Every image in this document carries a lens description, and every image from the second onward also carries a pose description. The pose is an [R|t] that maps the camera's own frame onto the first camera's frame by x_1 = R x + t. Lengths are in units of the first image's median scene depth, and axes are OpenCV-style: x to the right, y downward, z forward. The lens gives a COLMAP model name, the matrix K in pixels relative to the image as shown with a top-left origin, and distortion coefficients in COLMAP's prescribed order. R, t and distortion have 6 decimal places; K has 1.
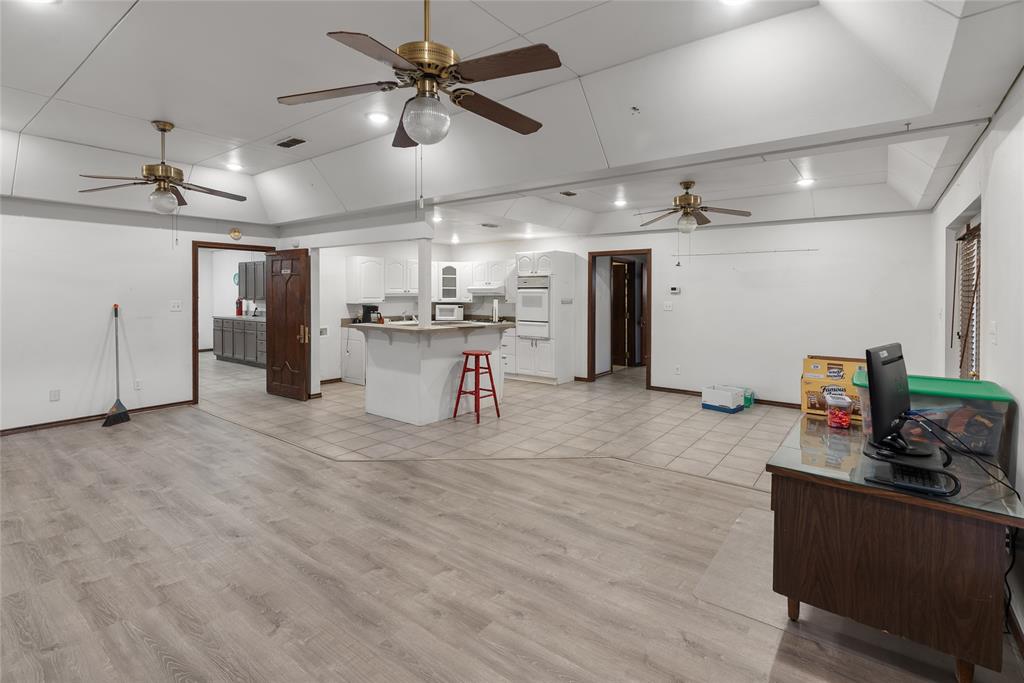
lens RADIAL K [[482.5, 0, 510.7], [0, 482.5, 297.4], [0, 0, 1]] dist [-0.002700, 0.000322]
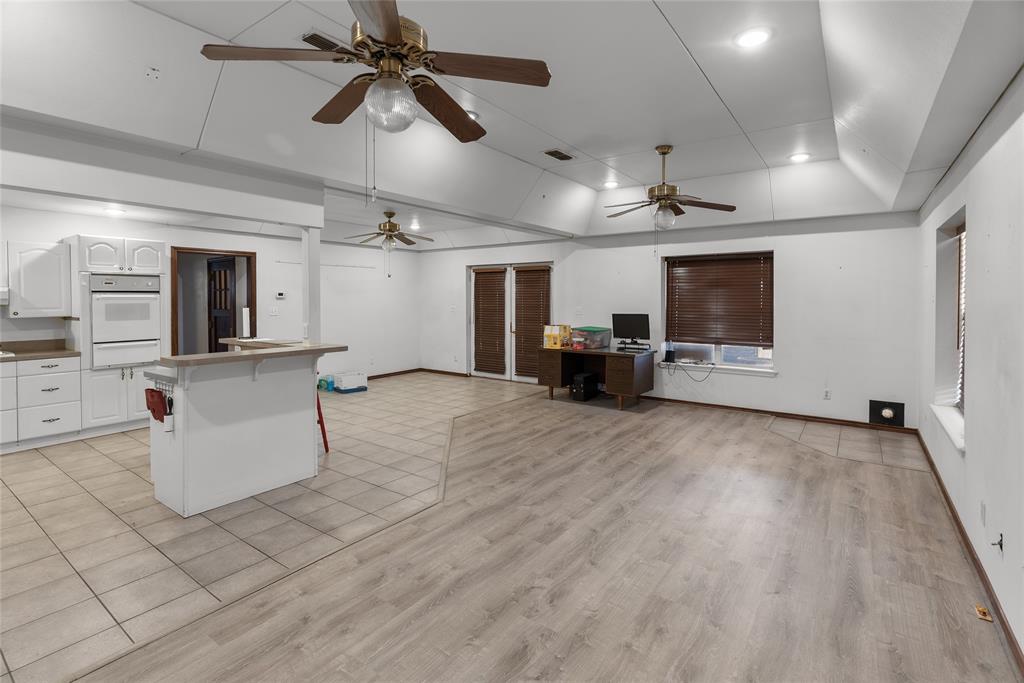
lens RADIAL K [[482.5, 0, 510.7], [0, 482.5, 297.4], [0, 0, 1]] dist [-0.002700, 0.000322]
pose [[-0.023773, -0.005121, 0.999704, -0.629547], [0.011389, 0.999921, 0.005393, -0.008938], [-0.999653, 0.011513, -0.023713, 0.470539]]
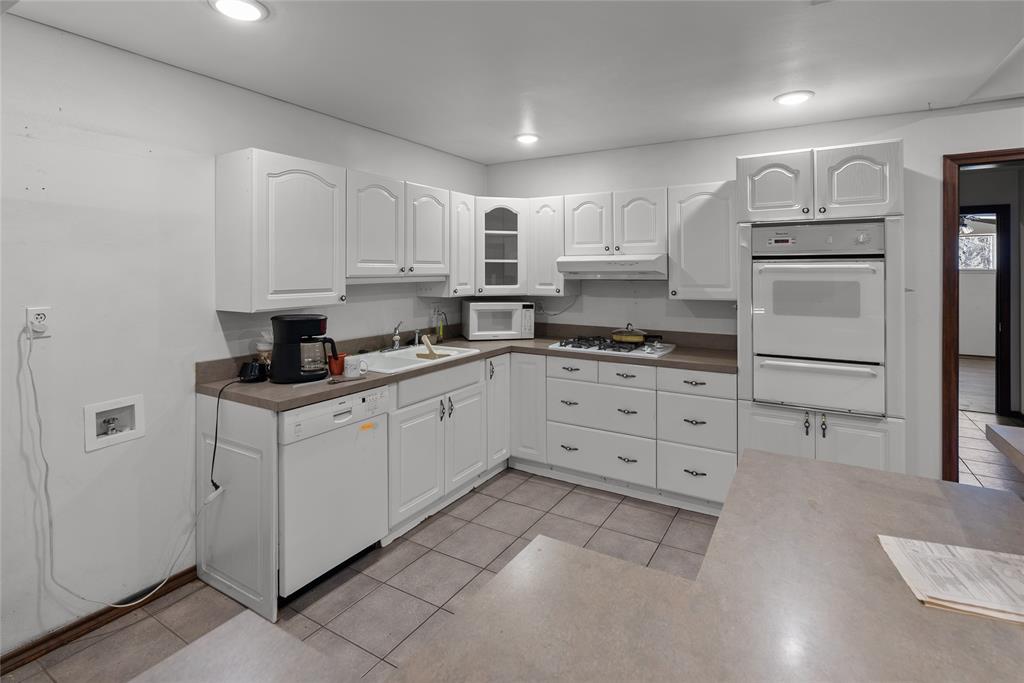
lens RADIAL K [[492.7, 0, 508.1], [0, 492.7, 271.0], [0, 0, 1]] dist [-0.011855, -0.000145]
pose [[0.994597, -0.004855, 0.103702, -0.191780], [0.005935, 0.999931, -0.010109, -0.007612], [-0.103645, 0.010670, 0.994557, 0.677753]]
